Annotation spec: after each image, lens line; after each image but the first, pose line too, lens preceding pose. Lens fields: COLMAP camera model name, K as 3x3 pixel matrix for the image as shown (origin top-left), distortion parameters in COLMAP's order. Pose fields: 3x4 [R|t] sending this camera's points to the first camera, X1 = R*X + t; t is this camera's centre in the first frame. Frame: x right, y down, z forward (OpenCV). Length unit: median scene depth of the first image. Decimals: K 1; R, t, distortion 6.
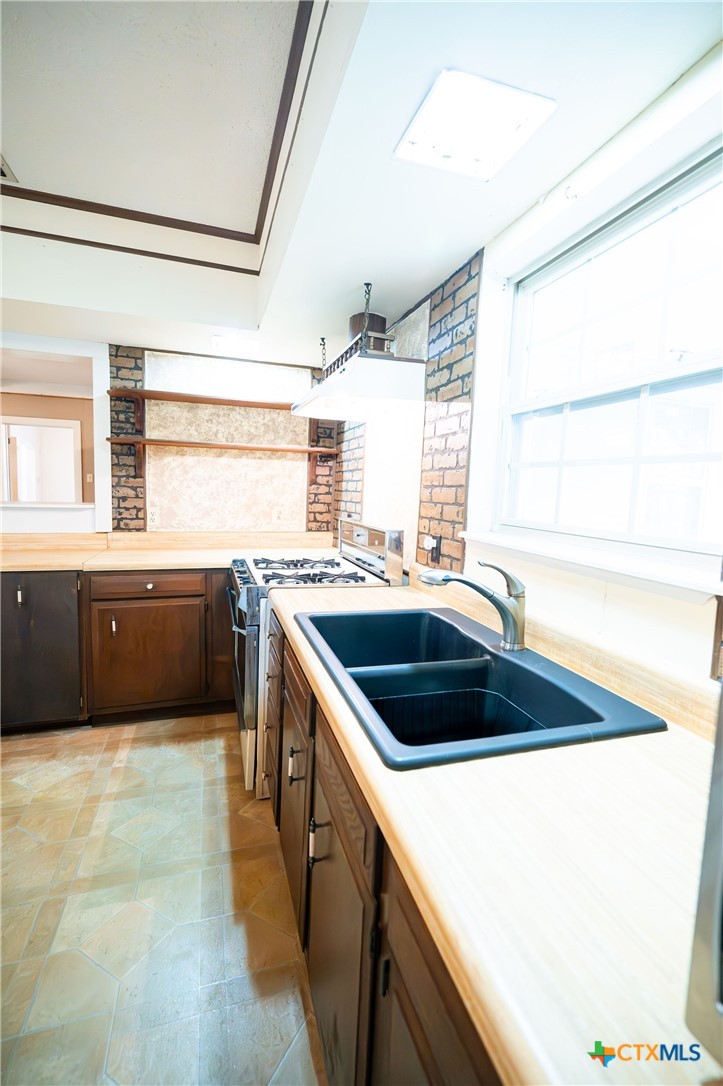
lens RADIAL K [[467.8, 0, 362.0], [0, 467.8, 533.5], [0, 0, 1]] dist [0.002376, 0.000024]
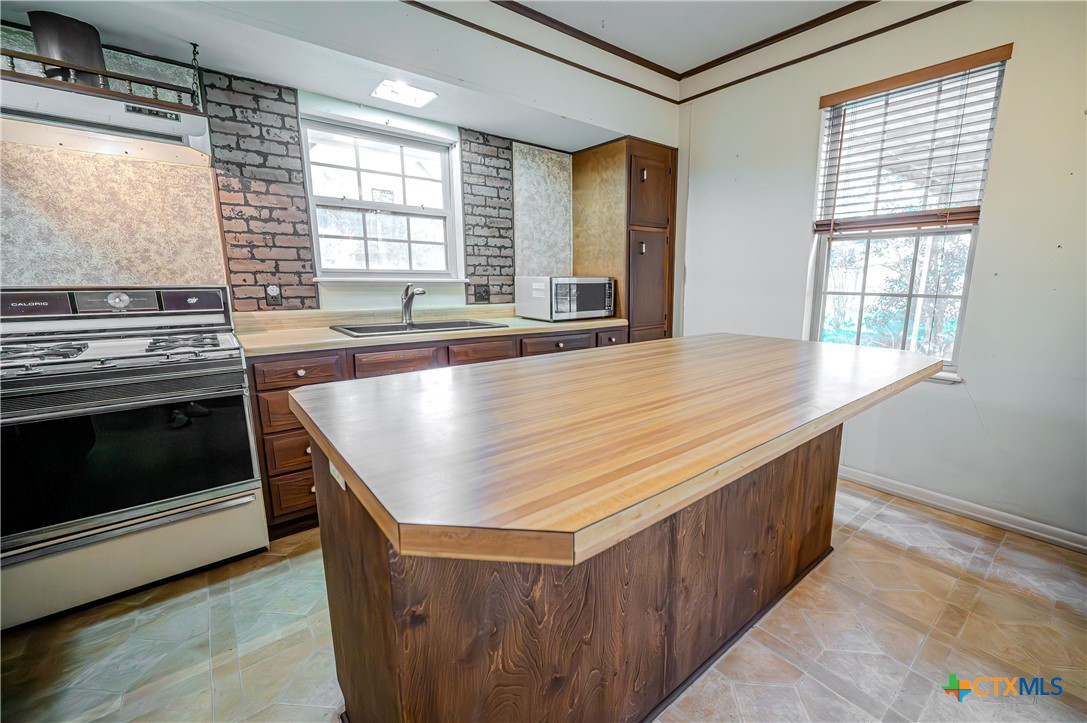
lens RADIAL K [[451.5, 0, 583.8], [0, 451.5, 359.2], [0, 0, 1]] dist [0.000396, 0.000227]
pose [[-0.375902, -0.209845, 0.902587, -0.870588], [0.064262, 0.965774, 0.251299, -0.035783], [-0.924428, 0.152466, -0.349552, 0.422067]]
